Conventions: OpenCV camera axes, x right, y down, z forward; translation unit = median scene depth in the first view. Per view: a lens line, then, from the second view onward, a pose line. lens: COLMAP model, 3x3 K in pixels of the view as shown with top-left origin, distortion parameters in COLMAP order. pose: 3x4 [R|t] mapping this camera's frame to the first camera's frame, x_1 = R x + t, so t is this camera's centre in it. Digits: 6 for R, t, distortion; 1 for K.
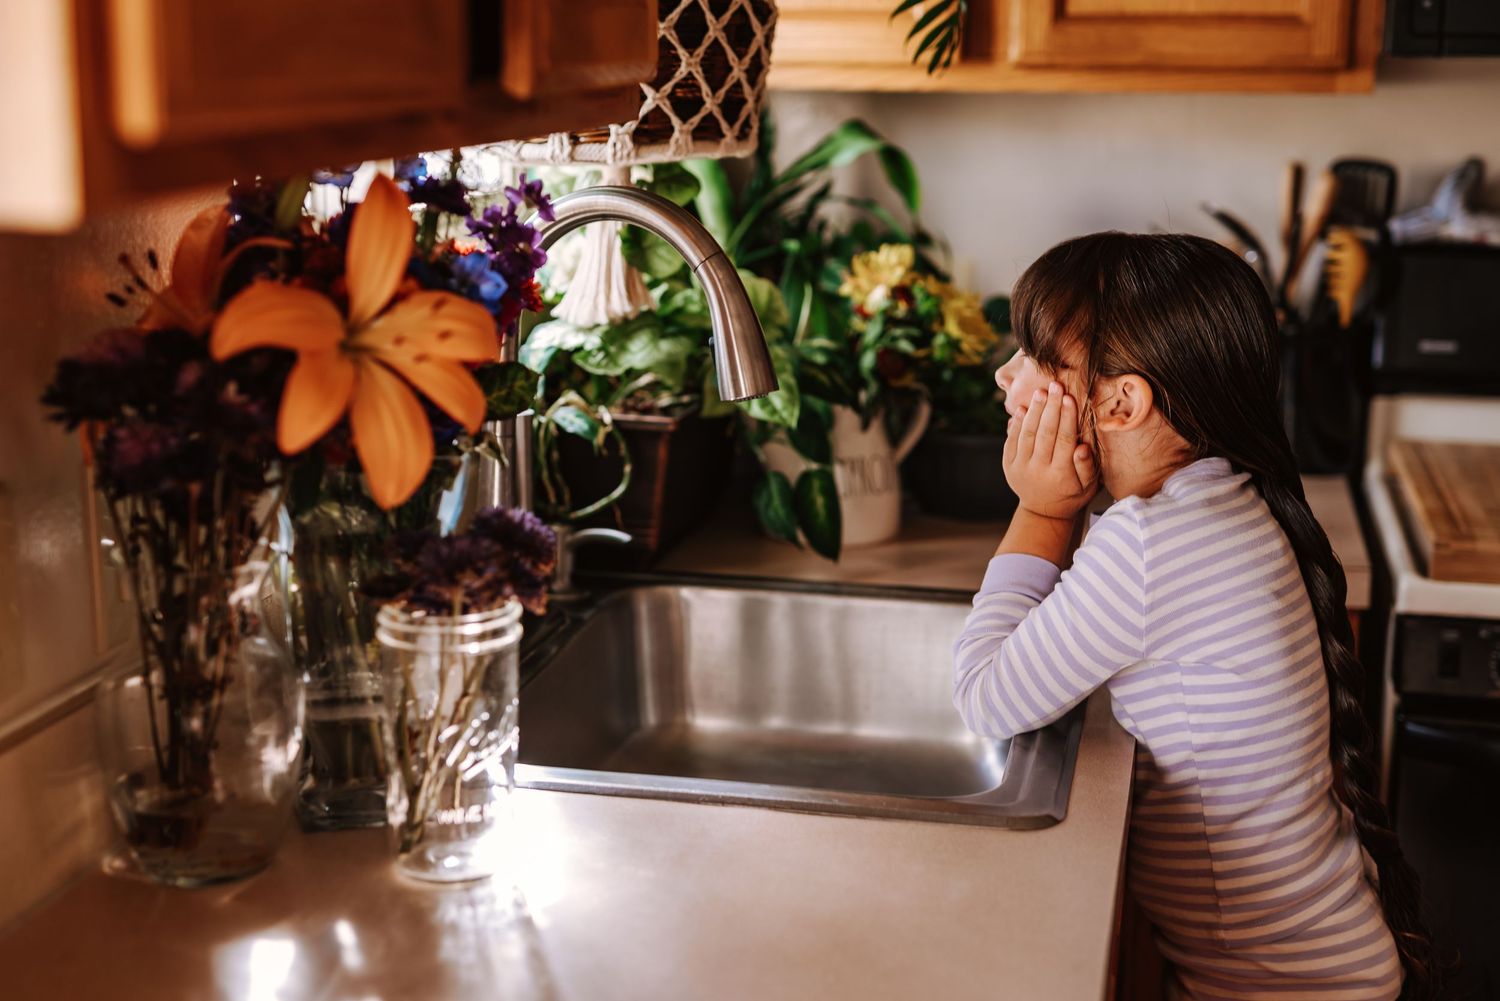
lens RADIAL K [[2169.0, 0, 743.0], [0, 2169.0, 498.7], [0, 0, 1]] dist [-0.004713, 0.010804]
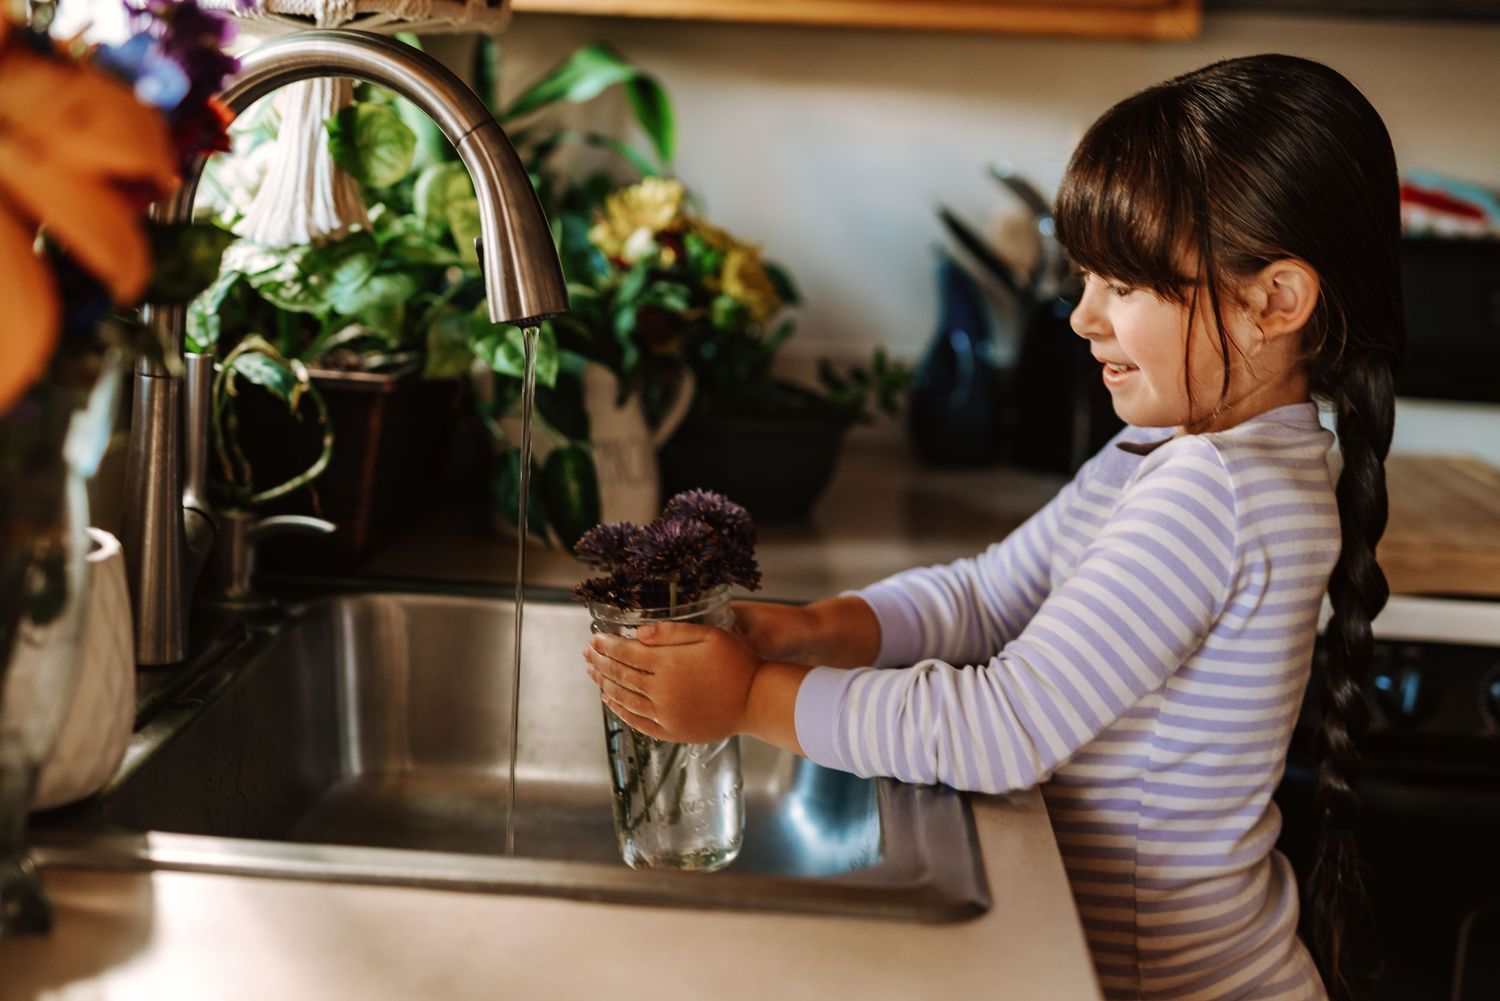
lens RADIAL K [[2084.0, 0, 752.2], [0, 2084.0, 481.6], [0, 0, 1]] dist [-0.007833, 0.018938]
pose [[0.985247, 0.011867, 0.170724, -0.033206], [-0.006397, 0.999450, -0.032553, 0.025485], [-0.171017, 0.030981, 0.984781, 0.261475]]
